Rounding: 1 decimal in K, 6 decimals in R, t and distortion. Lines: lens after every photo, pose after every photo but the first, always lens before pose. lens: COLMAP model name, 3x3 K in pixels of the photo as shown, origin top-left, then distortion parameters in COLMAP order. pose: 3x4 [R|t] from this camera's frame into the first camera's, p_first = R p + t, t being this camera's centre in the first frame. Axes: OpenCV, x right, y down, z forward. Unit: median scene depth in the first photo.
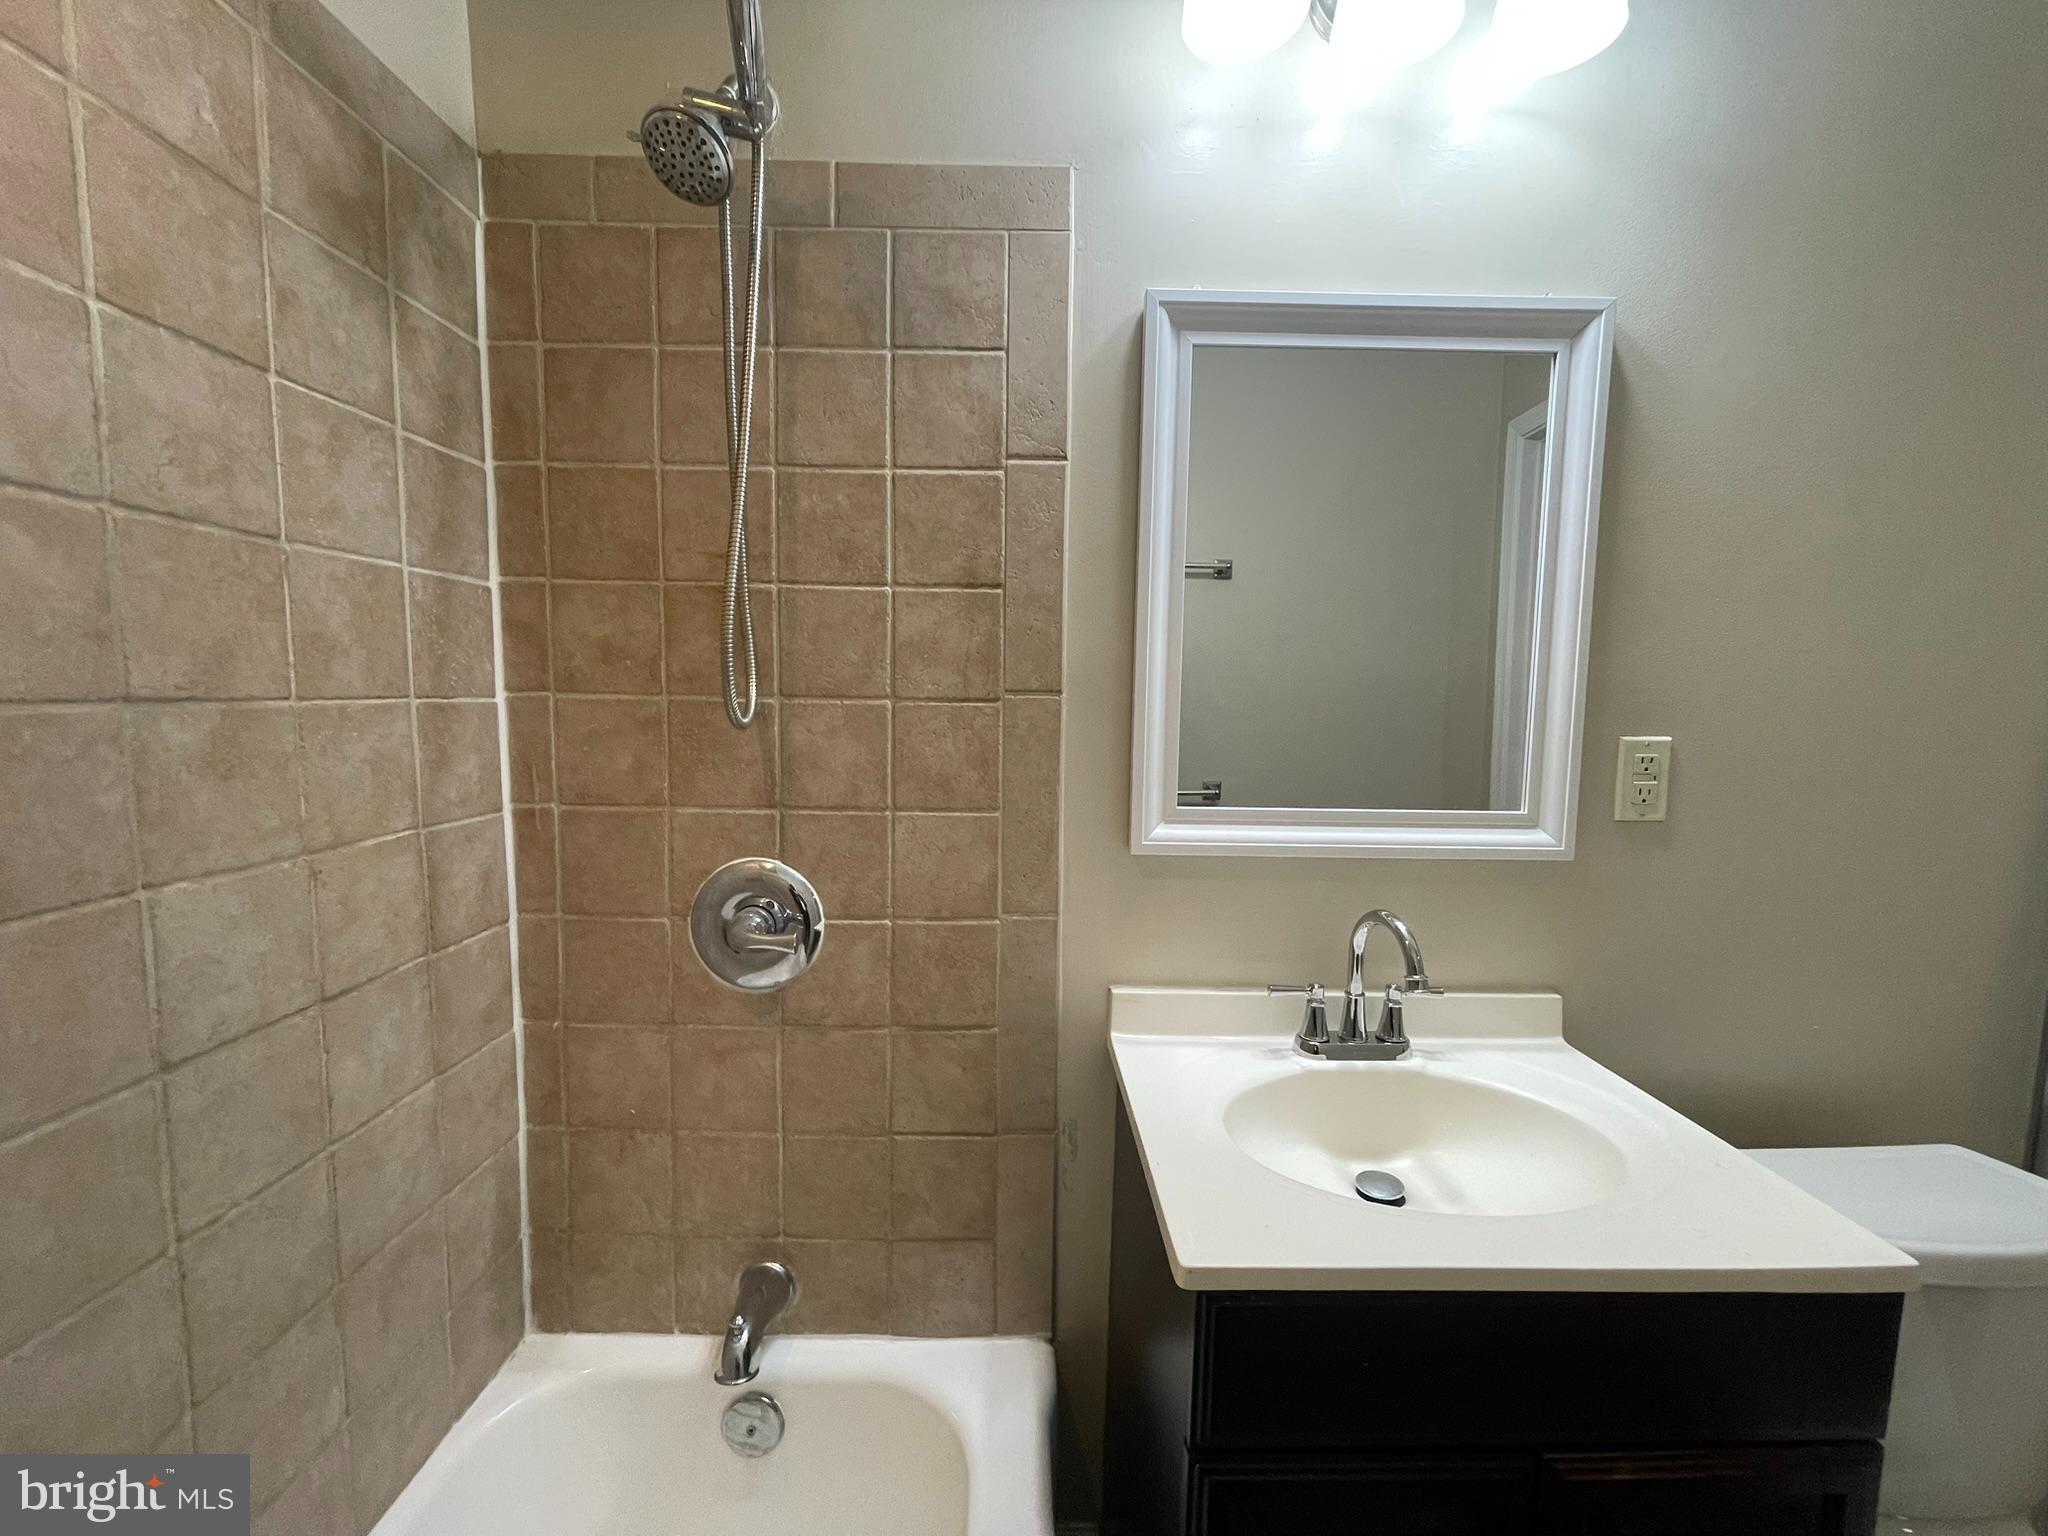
lens RADIAL K [[826.7, 0, 1012.9], [0, 826.7, 773.5], [0, 0, 1]] dist [-0.001134, -0.000320]
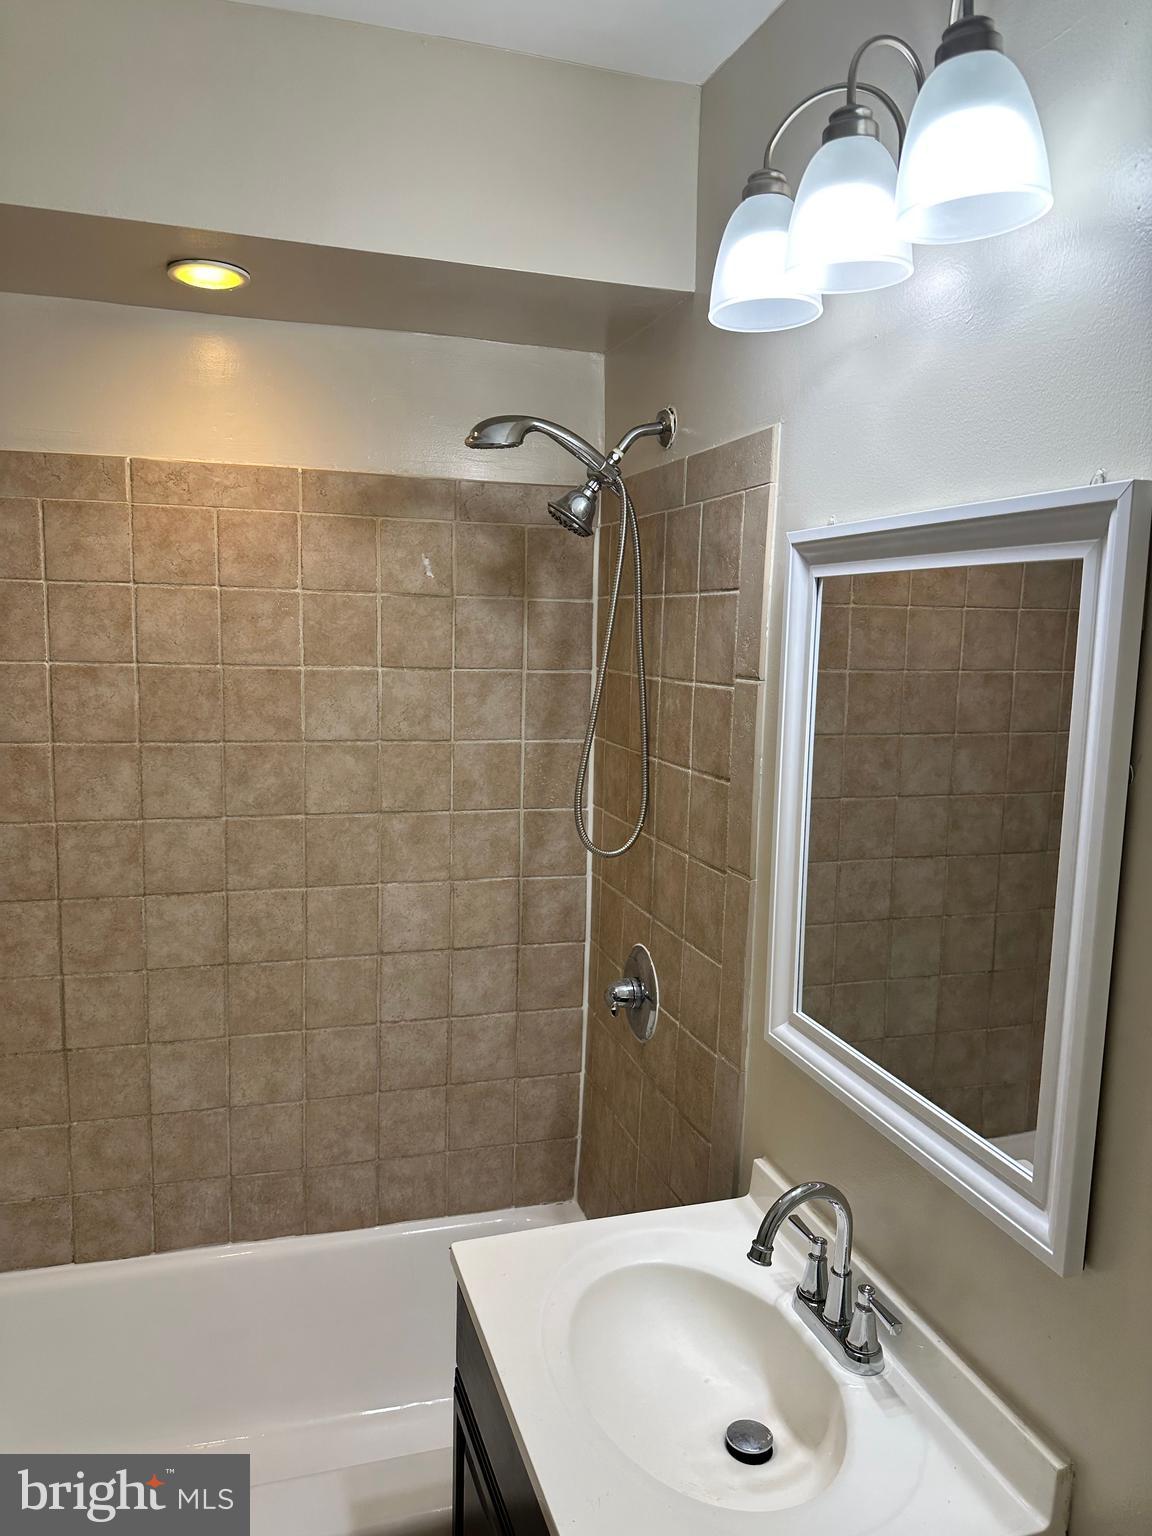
lens RADIAL K [[1114.0, 0, 581.0], [0, 1114.0, 783.4], [0, 0, 1]] dist [0.120336, -0.020285]
pose [[0.289098, 0.133450, -0.947952, 1.565052], [-0.113412, 0.988037, 0.104506, -0.392544], [0.950558, 0.077297, 0.300774, 0.326398]]
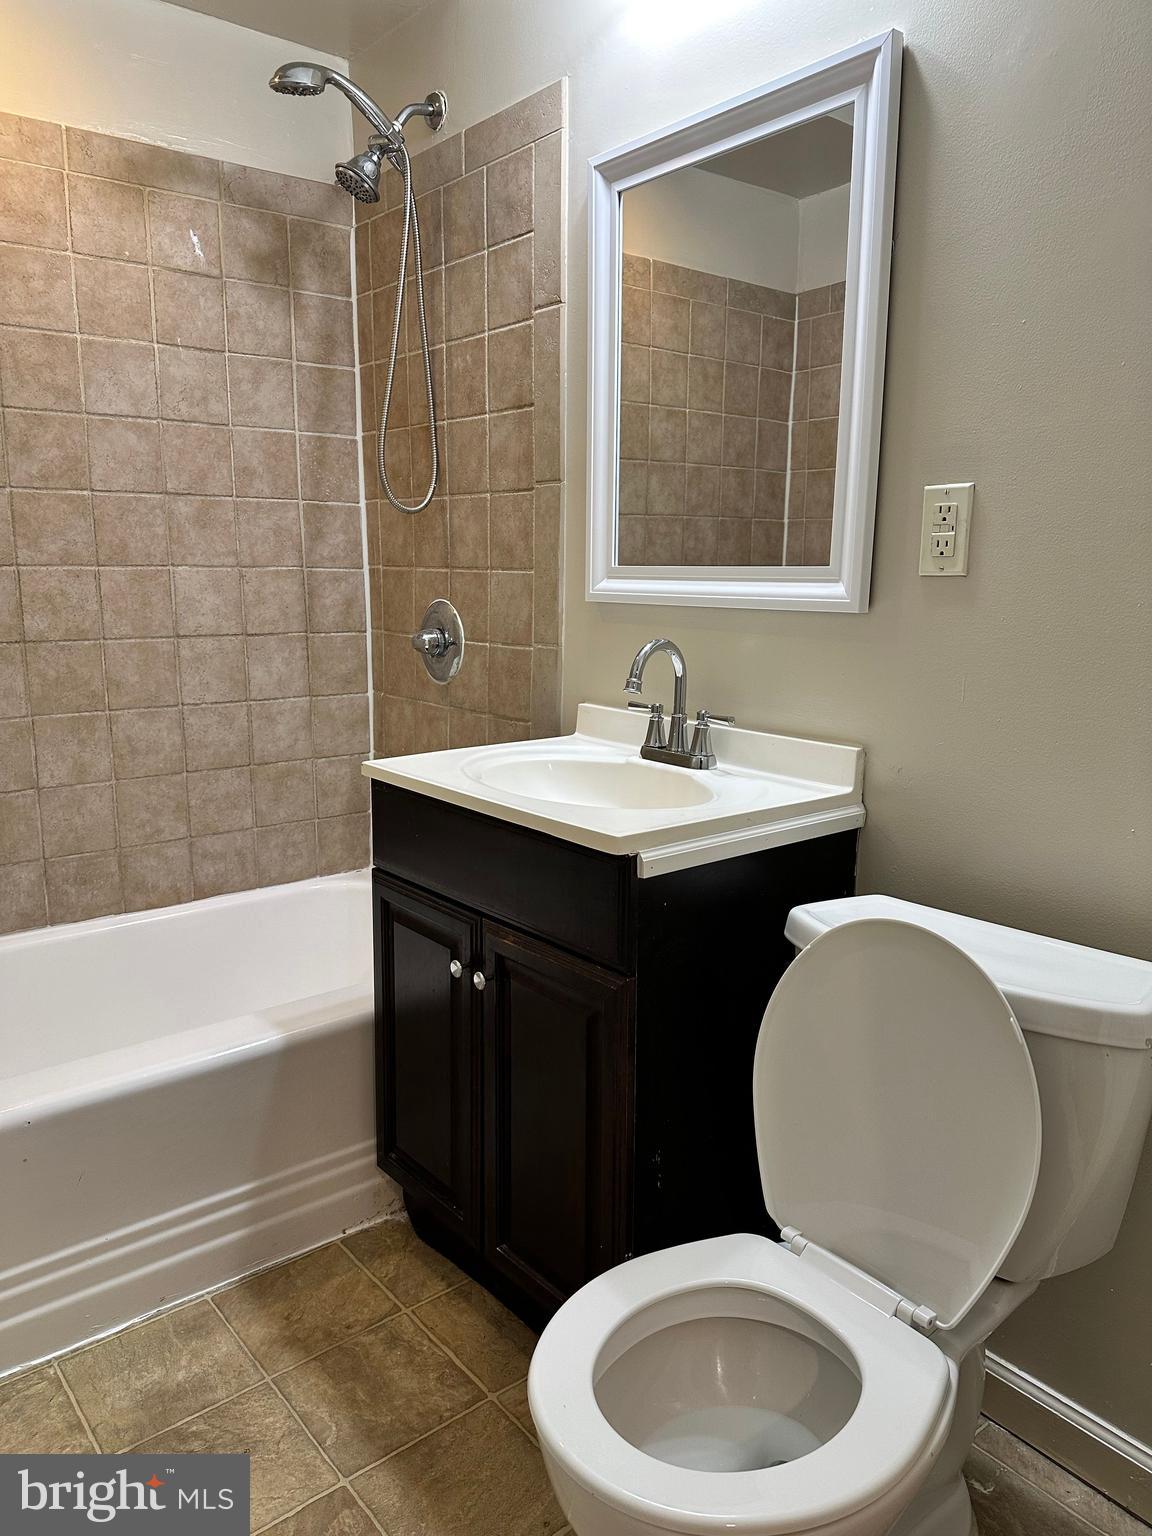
lens RADIAL K [[1120.8, 0, 584.9], [0, 1120.8, 801.2], [0, 0, 1]] dist [0.047634, -0.053561]
pose [[0.618849, 0.151626, -0.770737, 1.751076], [-0.075762, 0.988140, 0.133564, 0.194567], [0.781848, -0.024263, 0.622997, -0.166190]]
